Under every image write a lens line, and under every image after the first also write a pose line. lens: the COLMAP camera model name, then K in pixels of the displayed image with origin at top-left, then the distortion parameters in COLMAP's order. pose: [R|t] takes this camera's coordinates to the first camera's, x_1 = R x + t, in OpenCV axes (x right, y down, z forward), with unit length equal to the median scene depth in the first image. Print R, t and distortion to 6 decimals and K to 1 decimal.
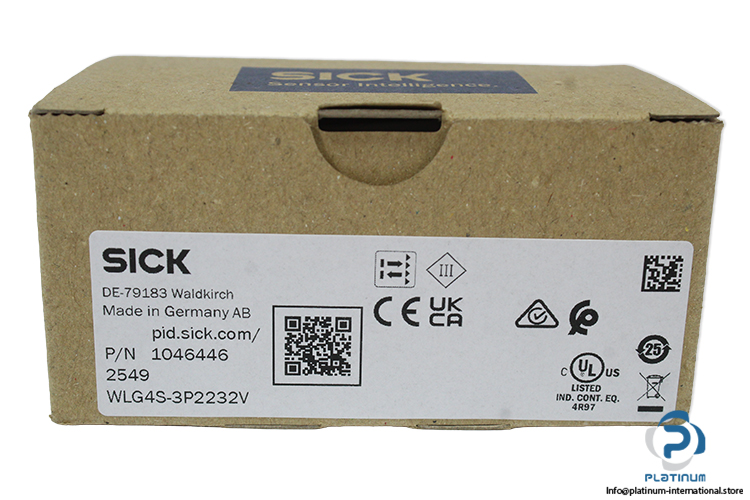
lens RADIAL K [[1208.4, 0, 377.6], [0, 1208.4, 250.5], [0, 0, 1]] dist [-0.035237, 0.000000]
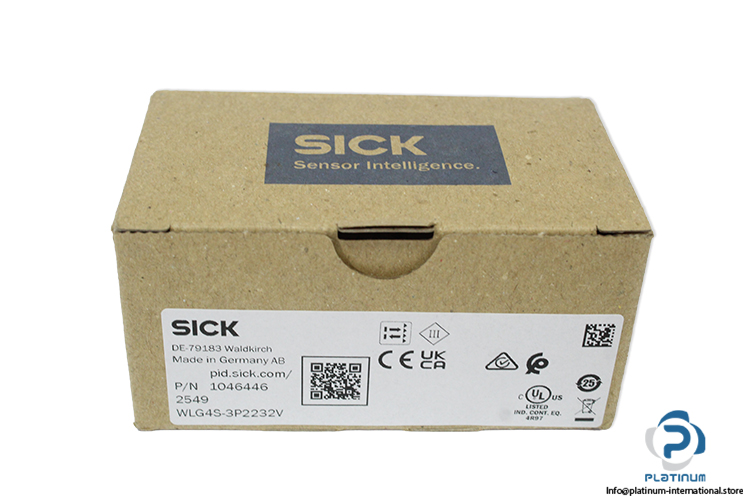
lens RADIAL K [[1151.6, 0, 372.0], [0, 1151.6, 250.2], [0, 0, 1]] dist [-0.043411, 0.000000]
pose [[0.999896, 0.009109, 0.011160, -0.025446], [-0.011912, 0.958474, 0.284930, -0.426154], [-0.008101, -0.285033, 0.958483, -0.170311]]
